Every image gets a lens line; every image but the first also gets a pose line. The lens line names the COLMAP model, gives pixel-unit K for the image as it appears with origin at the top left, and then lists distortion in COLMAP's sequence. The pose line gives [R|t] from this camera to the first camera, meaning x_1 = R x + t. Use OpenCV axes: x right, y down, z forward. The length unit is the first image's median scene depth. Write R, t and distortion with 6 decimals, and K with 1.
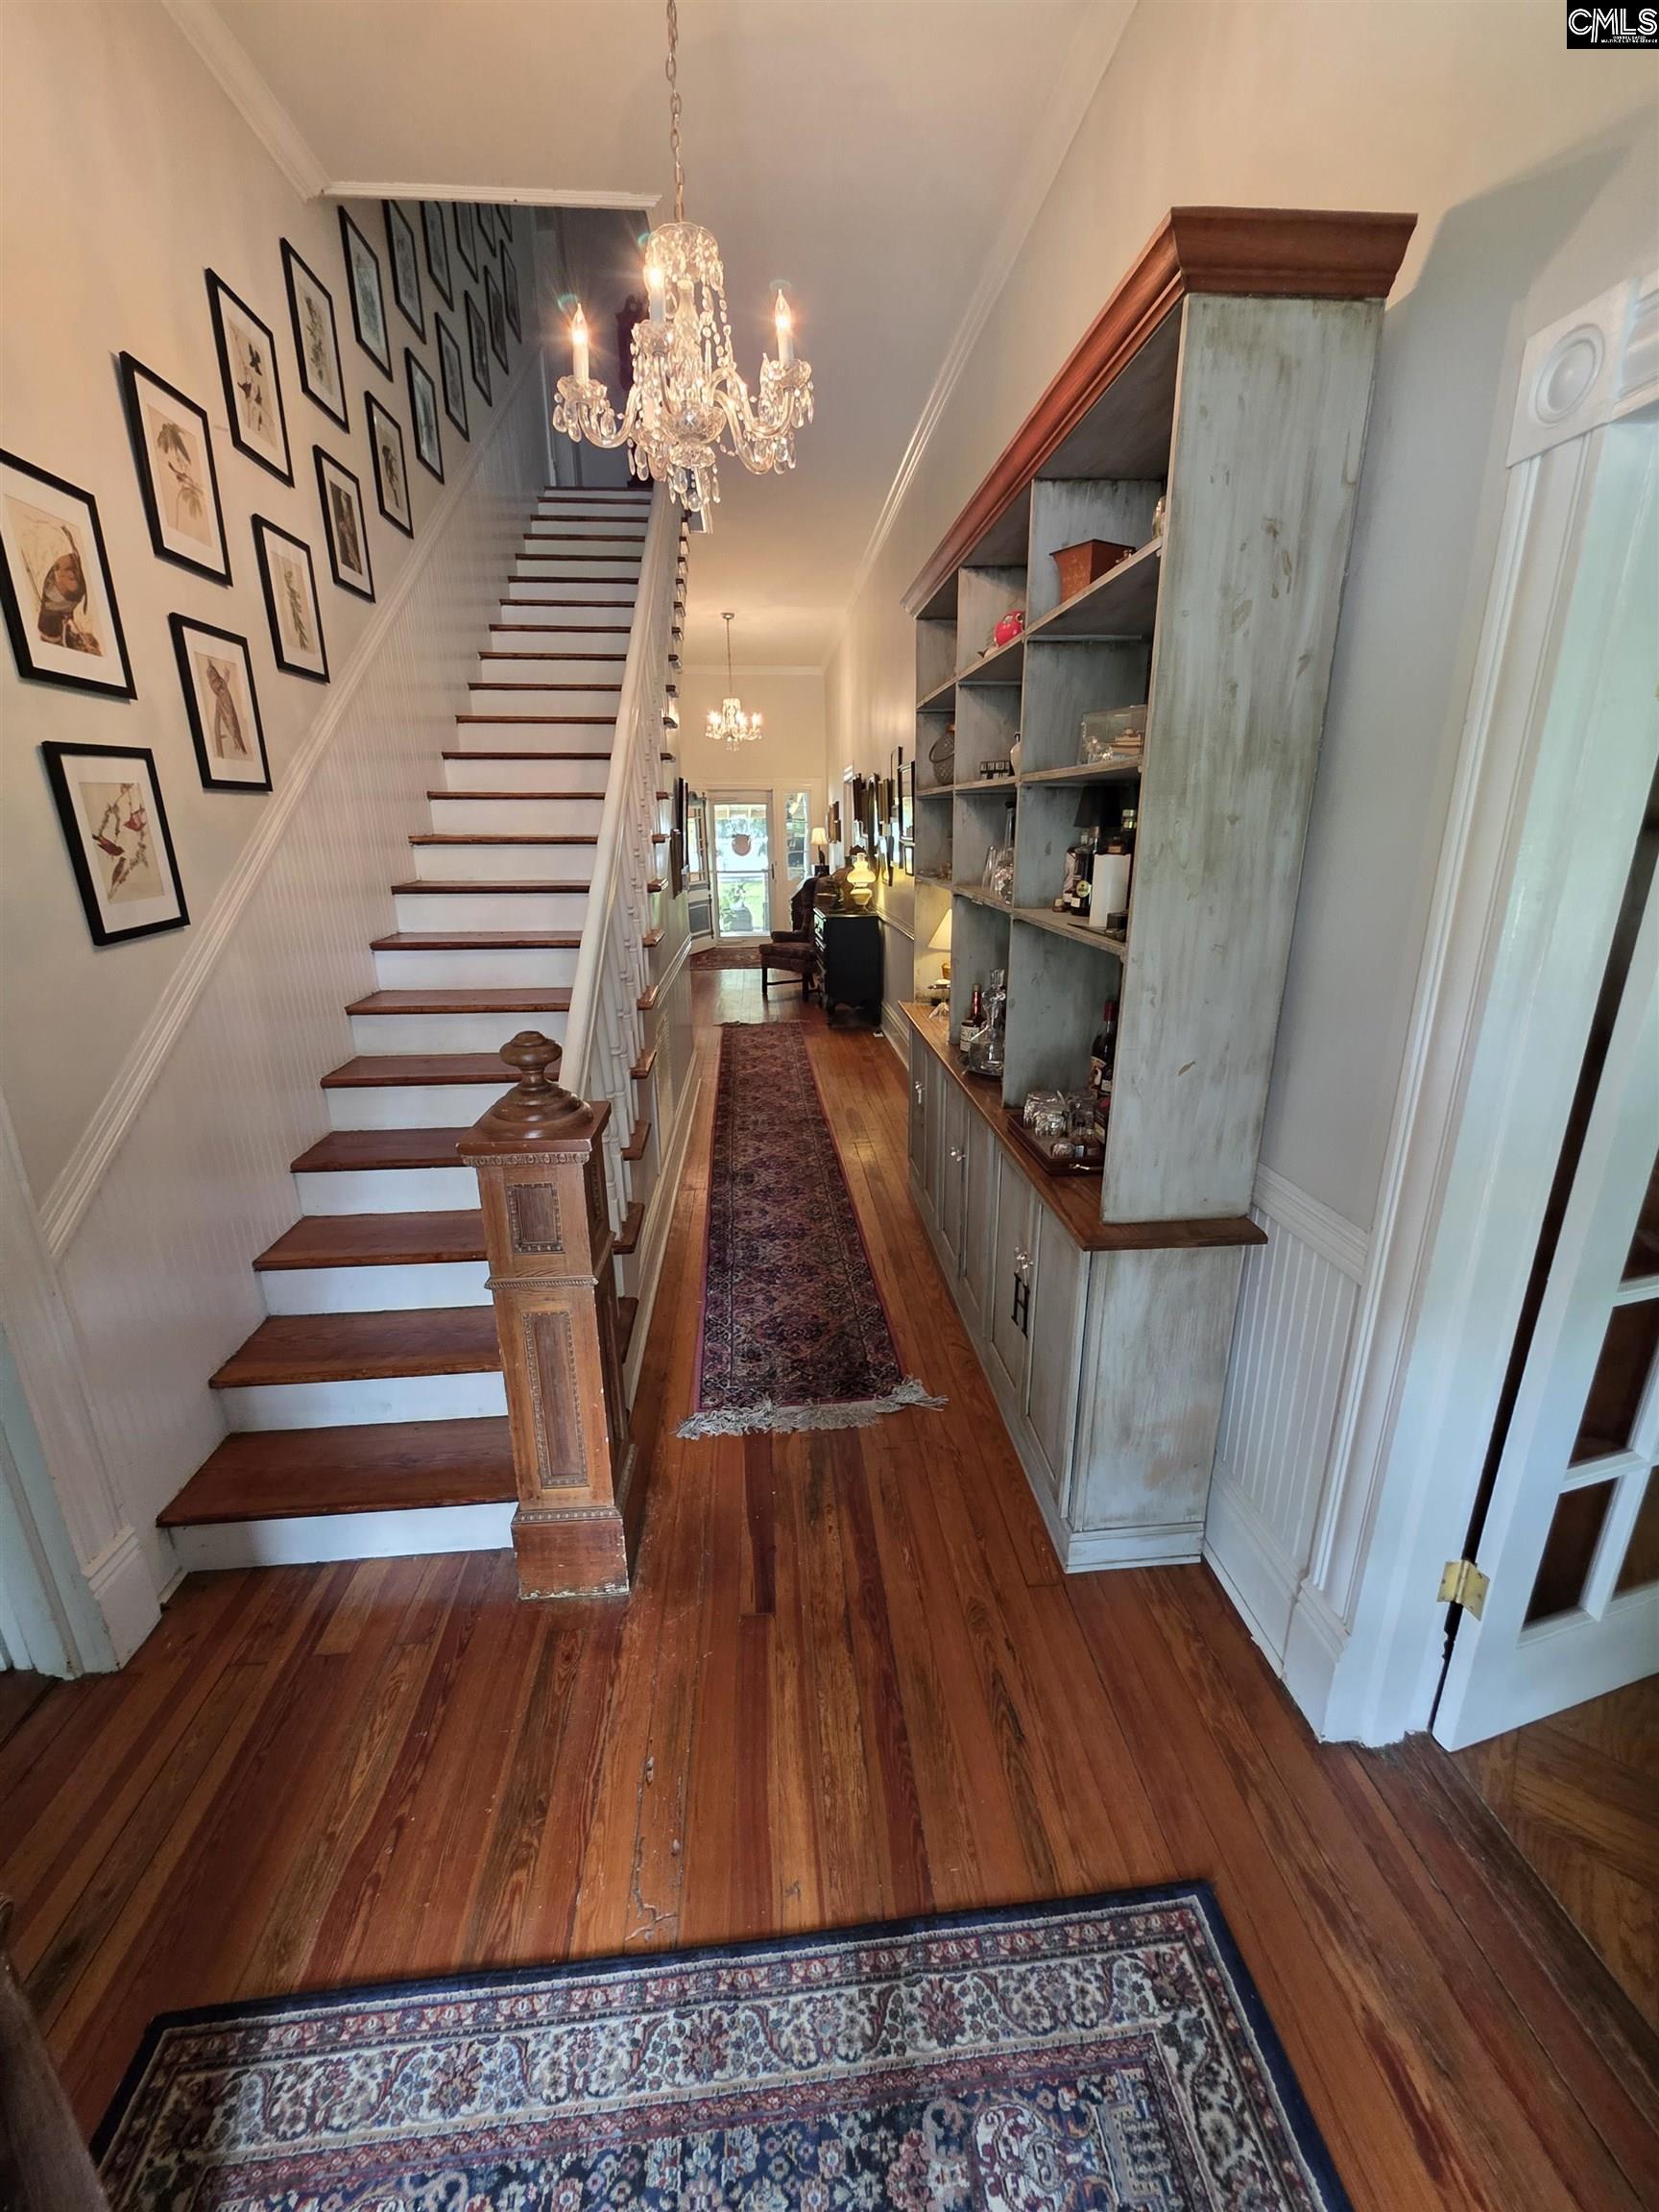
lens RADIAL K [[886.9, 0, 827.7], [0, 886.9, 1091.2], [0, 0, 1]] dist [-0.001707, 0.001604]
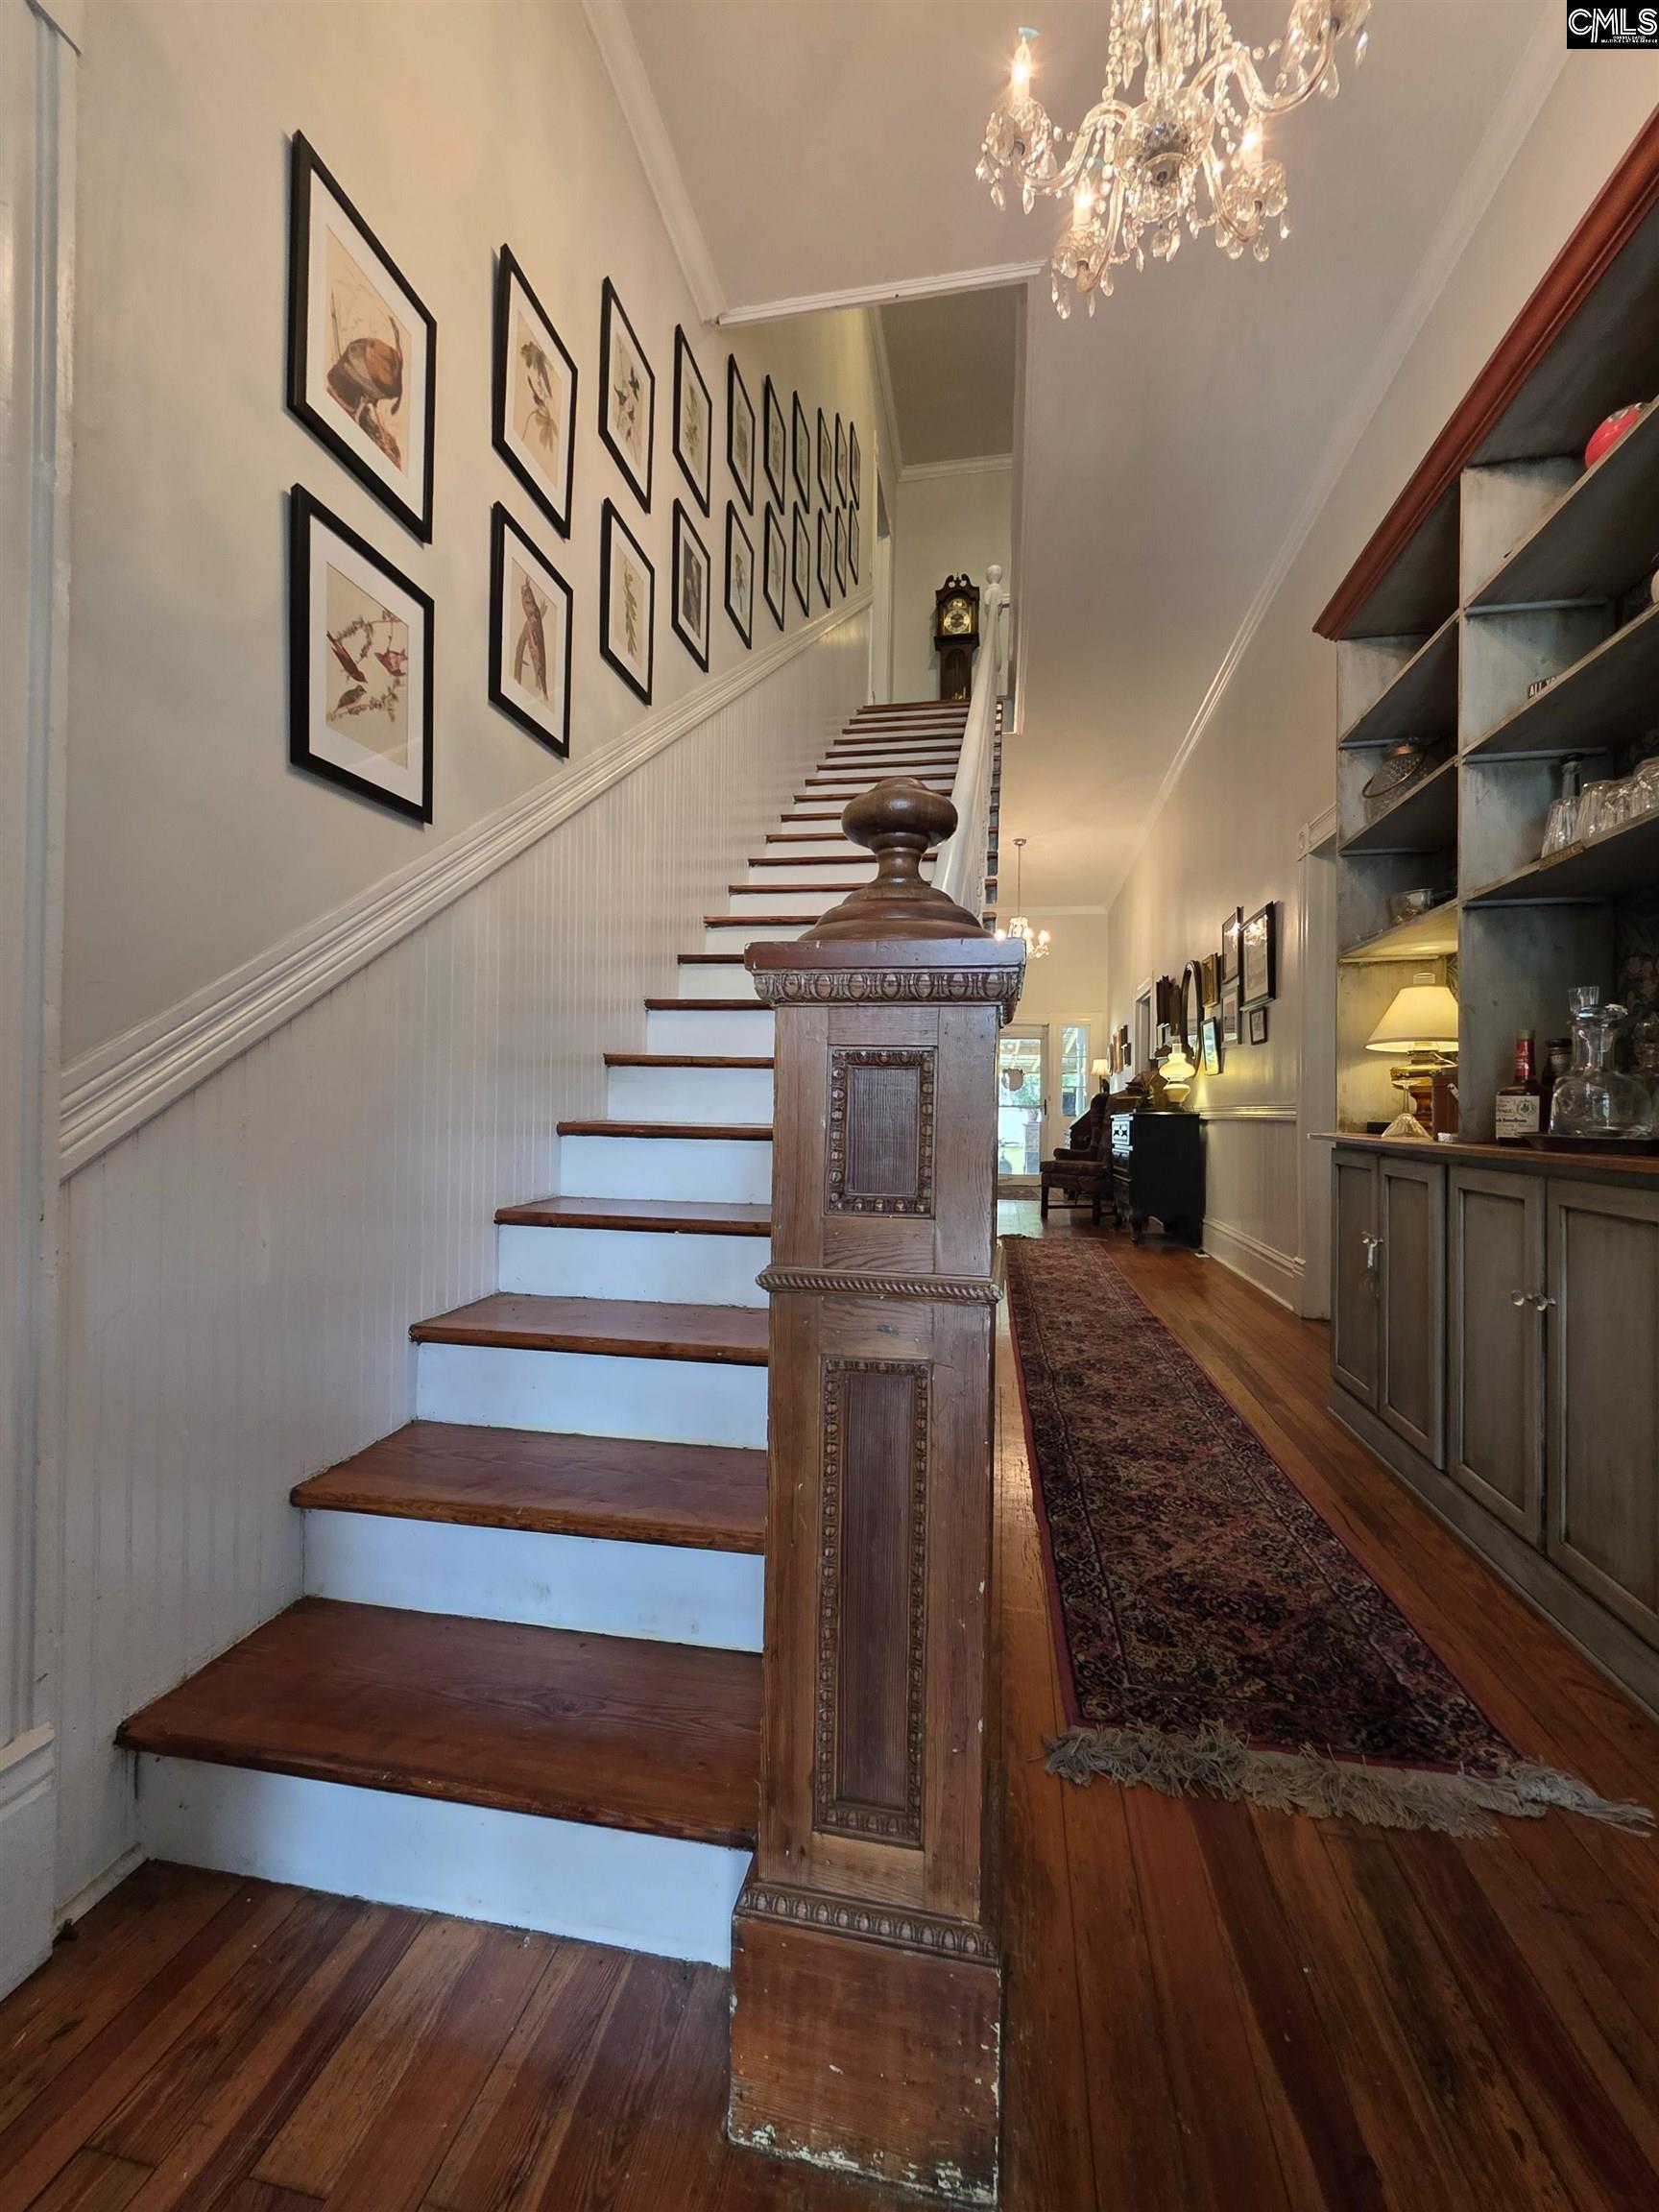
lens RADIAL K [[886.9, 0, 833.2], [0, 886.9, 1106.7], [0, 0, 1]] dist [-0.001707, 0.001604]
pose [[0.964934, 0.024467, -0.261348, -0.168736], [-0.100261, 0.954510, -0.280817, 0.189513], [0.242589, 0.297173, 0.923493, 0.407679]]
